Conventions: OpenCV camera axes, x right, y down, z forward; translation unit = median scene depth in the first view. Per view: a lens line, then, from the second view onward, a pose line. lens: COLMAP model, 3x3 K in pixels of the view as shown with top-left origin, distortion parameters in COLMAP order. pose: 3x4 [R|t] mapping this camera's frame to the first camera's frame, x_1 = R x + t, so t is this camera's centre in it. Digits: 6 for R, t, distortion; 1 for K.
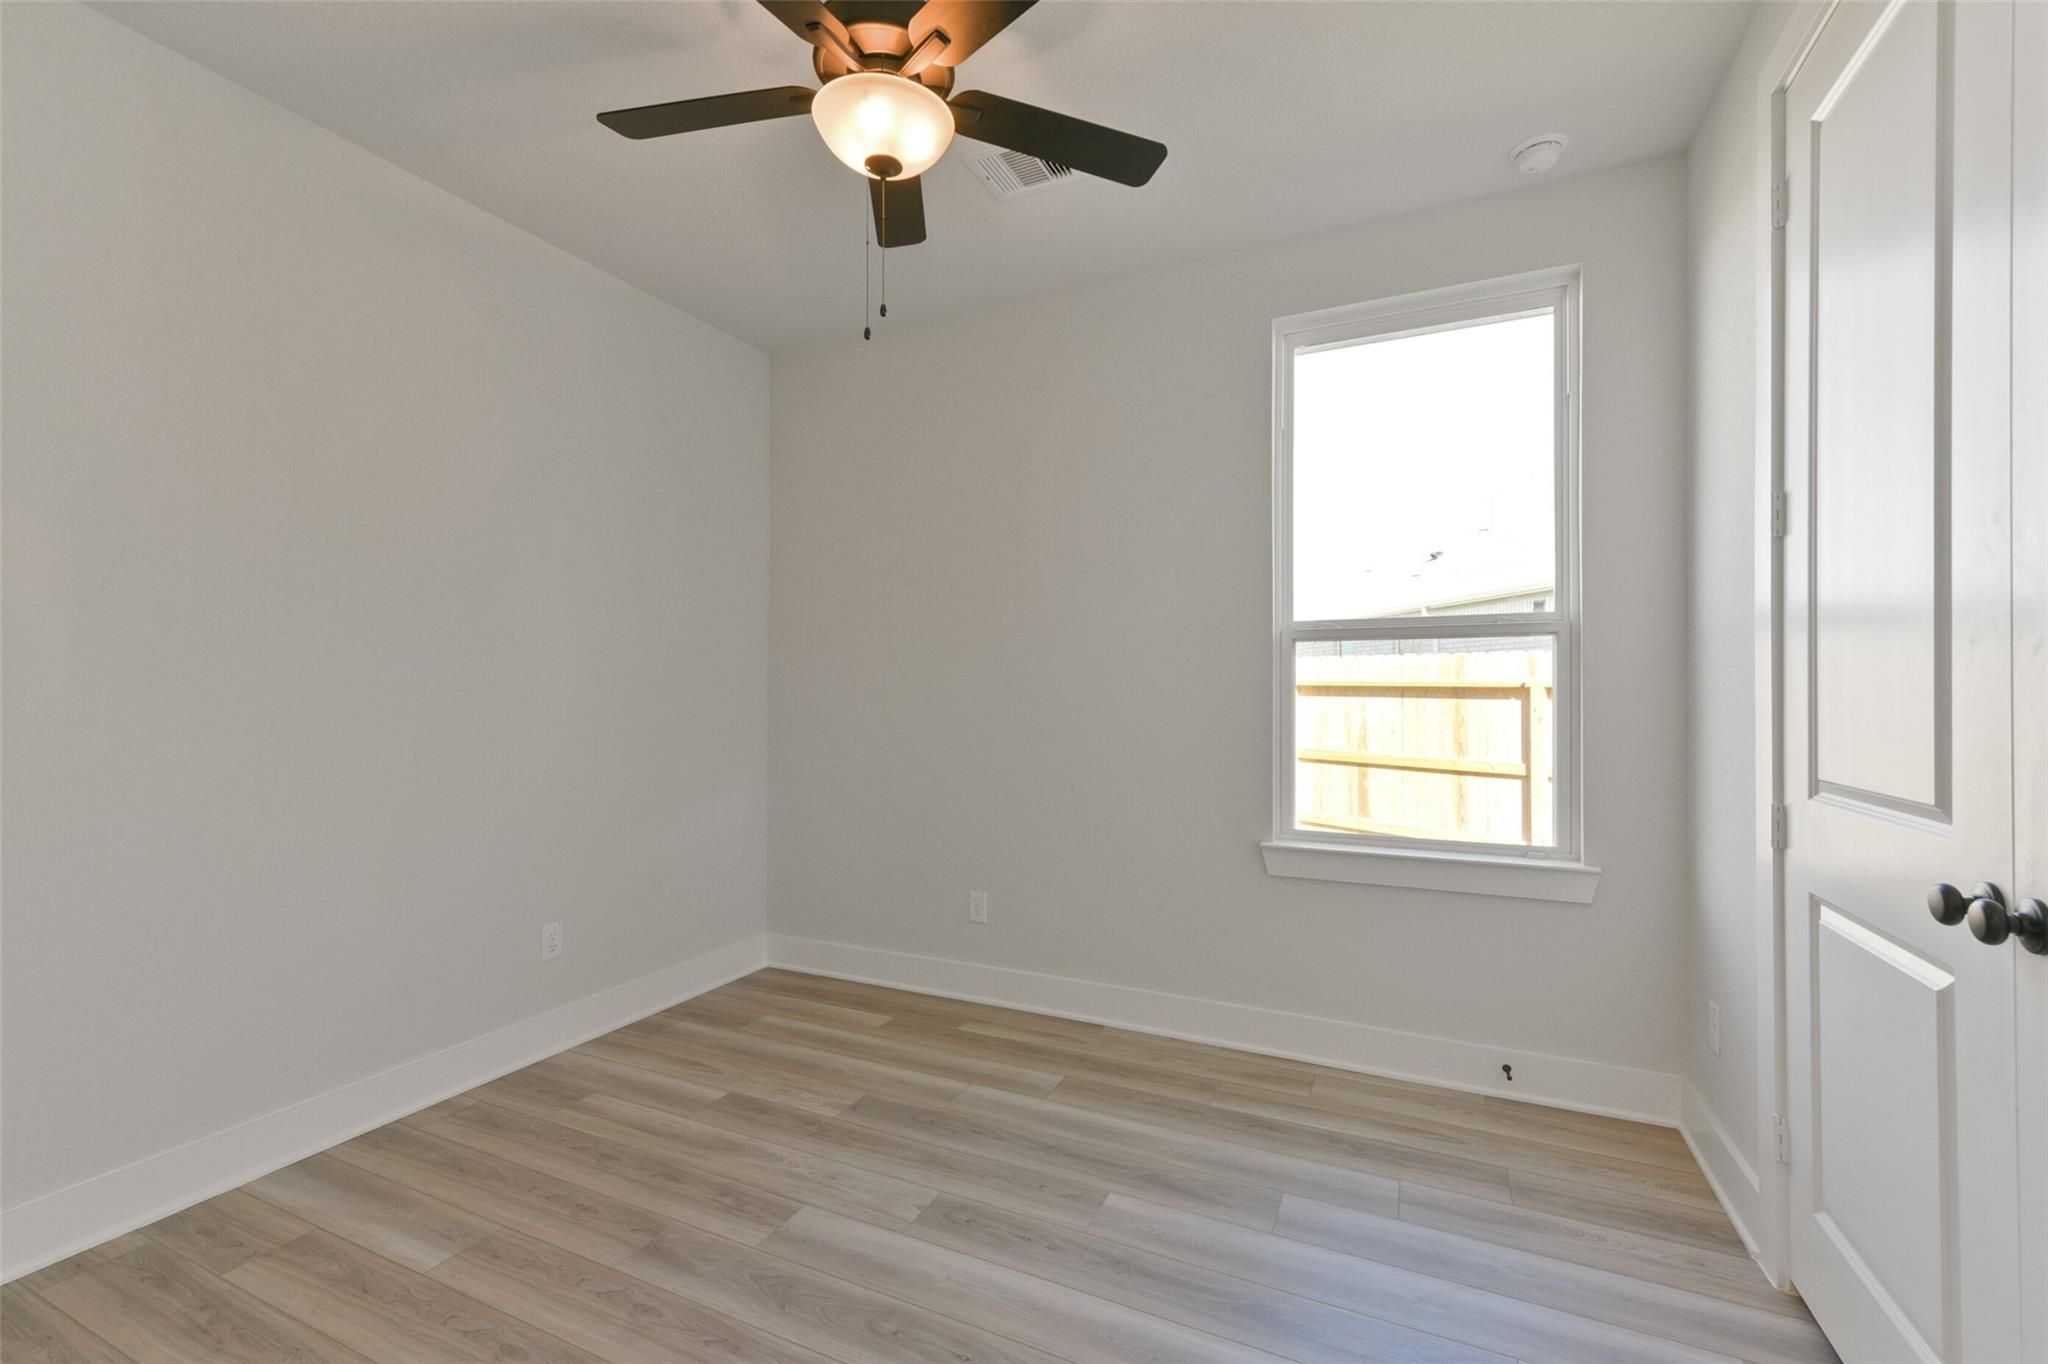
lens RADIAL K [[857.8, 0, 1023.1], [0, 857.8, 691.6], [0, 0, 1]] dist [0.006150, -0.000173]
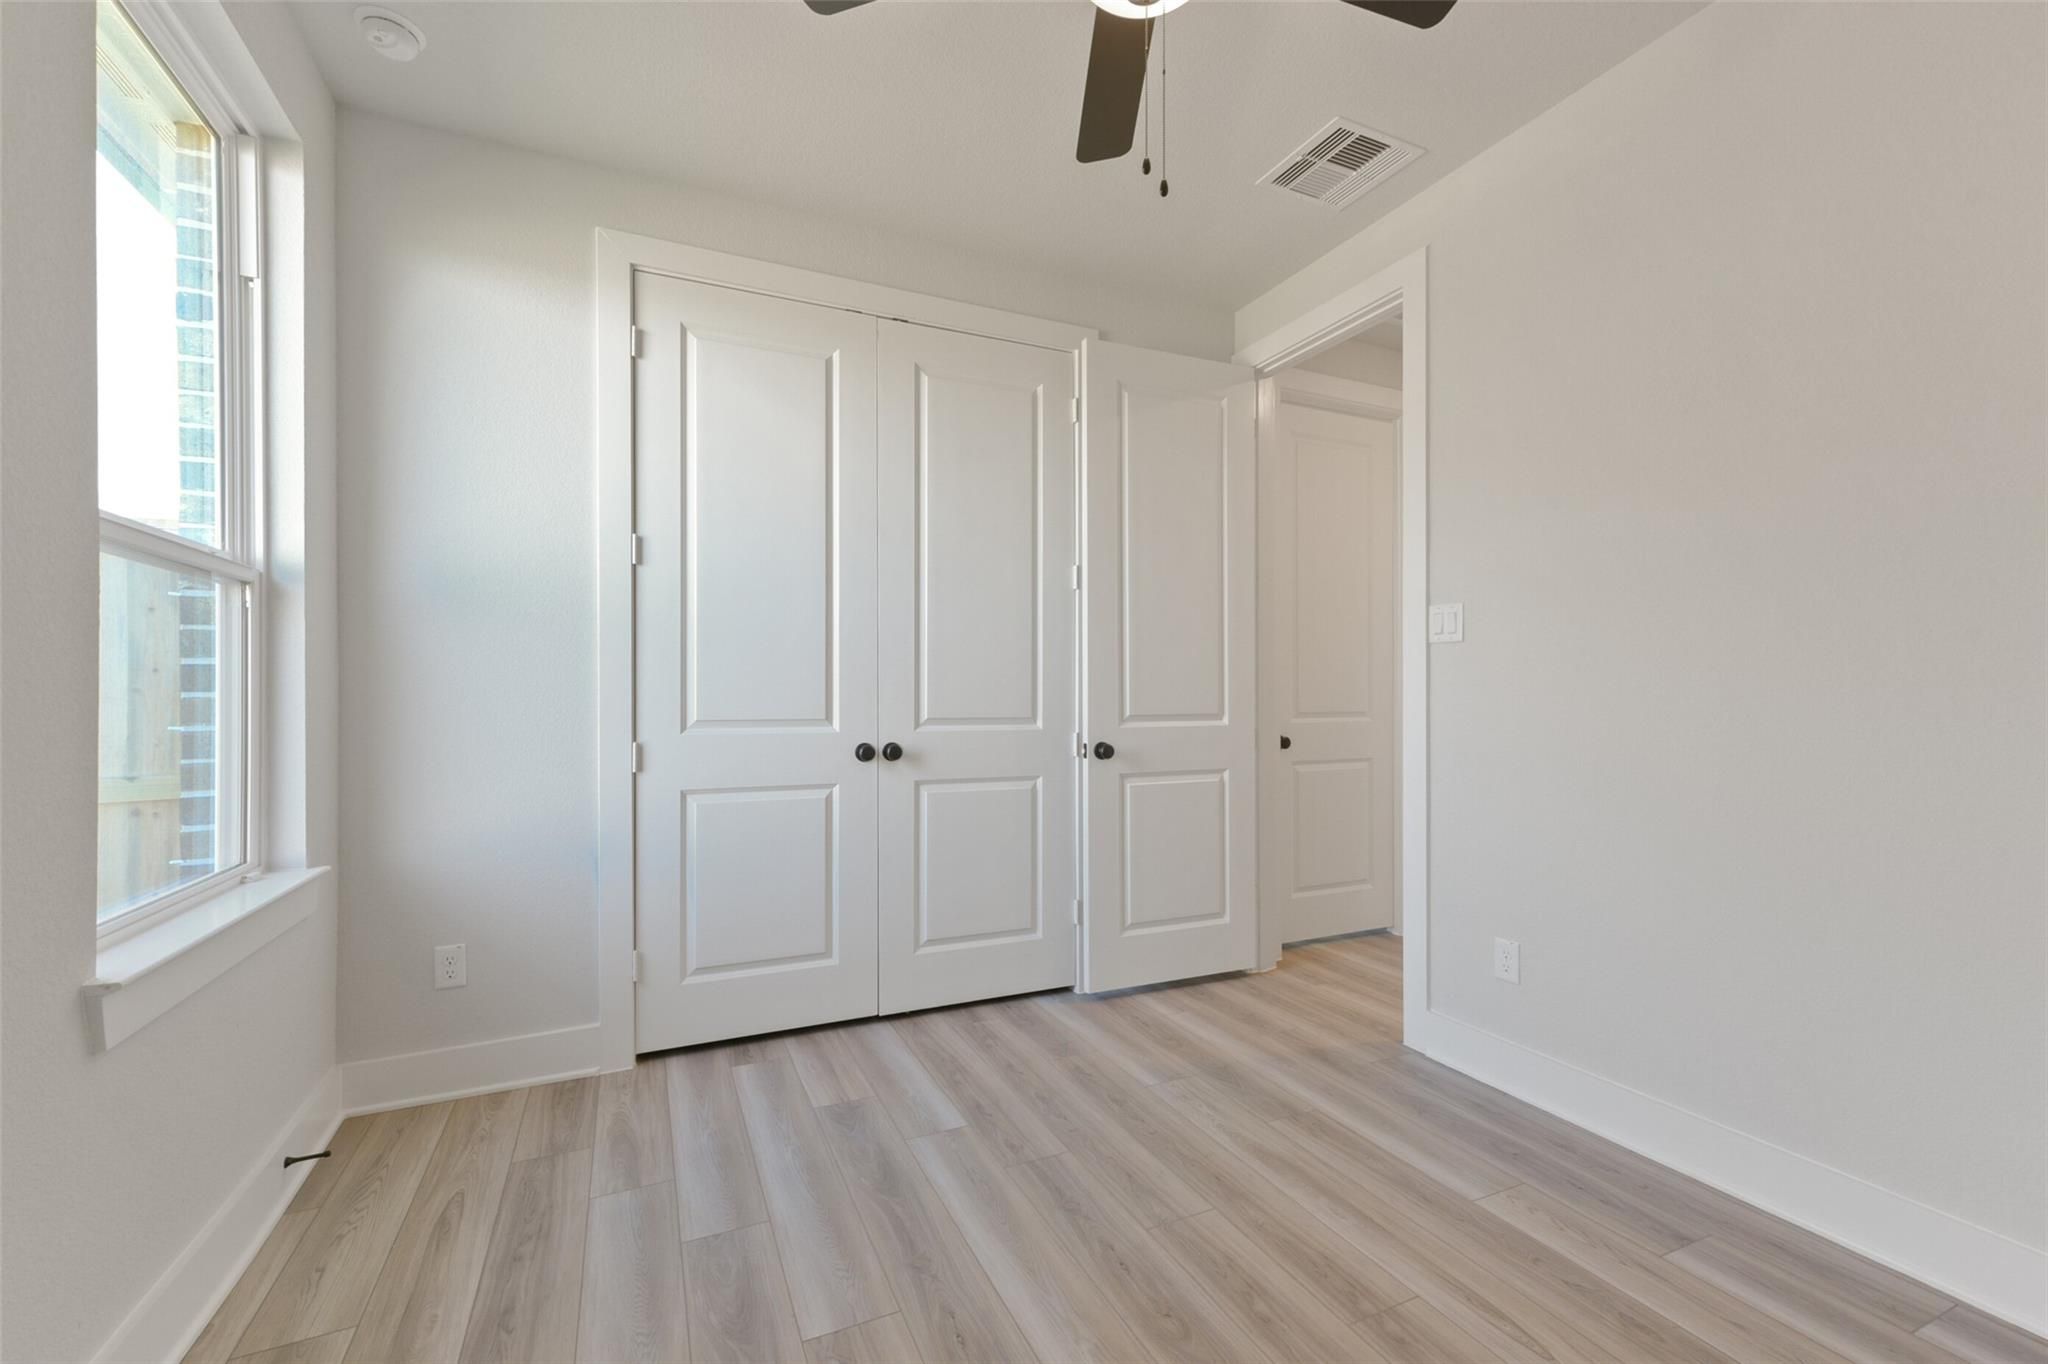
lens RADIAL K [[857.8, 0, 1023.1], [0, 857.8, 691.6], [0, 0, 1]] dist [0.006150, -0.000173]
pose [[-0.763666, 0.004581, 0.645595, -0.498327], [0.001992, 0.999987, -0.004739, 0.043091], [-0.645609, -0.002333, -0.763665, 1.414337]]
